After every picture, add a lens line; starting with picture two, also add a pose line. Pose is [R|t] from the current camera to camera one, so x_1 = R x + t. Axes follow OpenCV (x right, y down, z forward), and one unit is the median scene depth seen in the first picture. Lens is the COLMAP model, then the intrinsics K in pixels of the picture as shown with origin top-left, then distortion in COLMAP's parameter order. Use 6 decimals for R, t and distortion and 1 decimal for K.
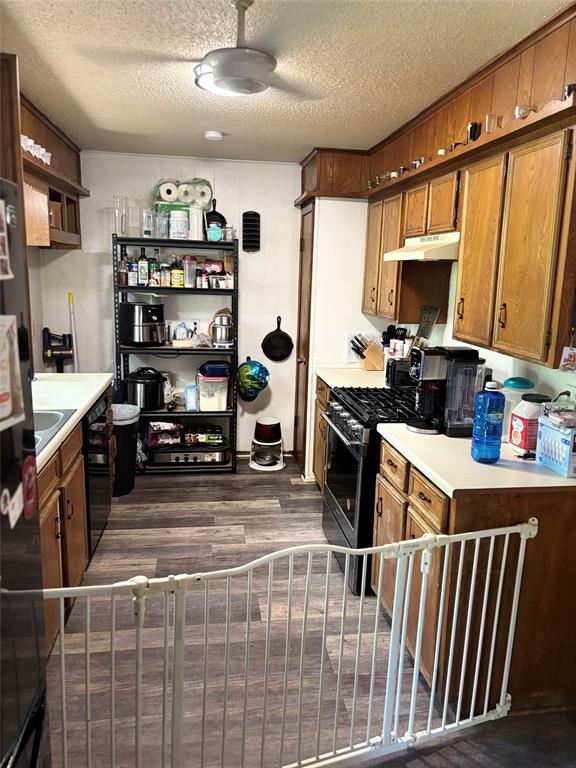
lens RADIAL K [[574.1, 0, 288.8], [0, 574.1, 378.1], [0, 0, 1]] dist [0.046356, -0.058992]
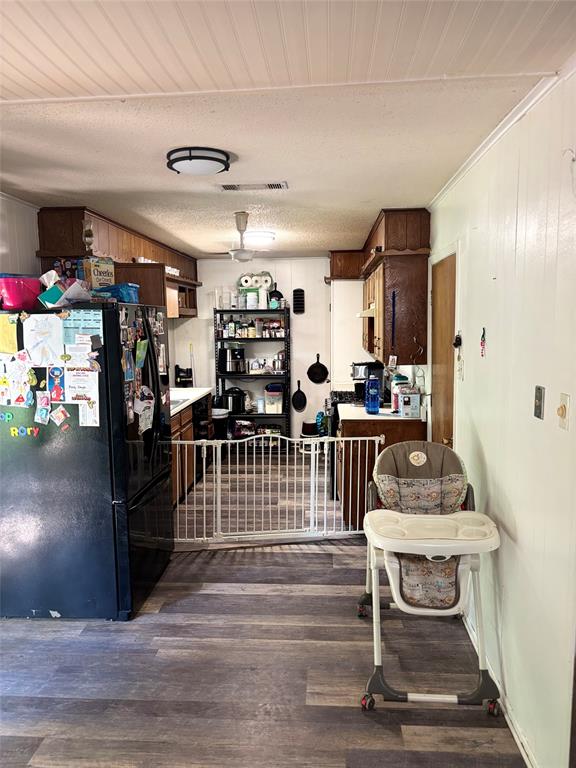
lens RADIAL K [[574.1, 0, 288.5], [0, 574.1, 386.5], [0, 0, 1]] dist [0.046356, -0.058992]
pose [[0.977177, -0.019699, -0.211509, 0.250294], [0.003782, 0.997147, -0.075393, 0.104019], [0.212391, 0.072873, 0.974464, -0.558935]]
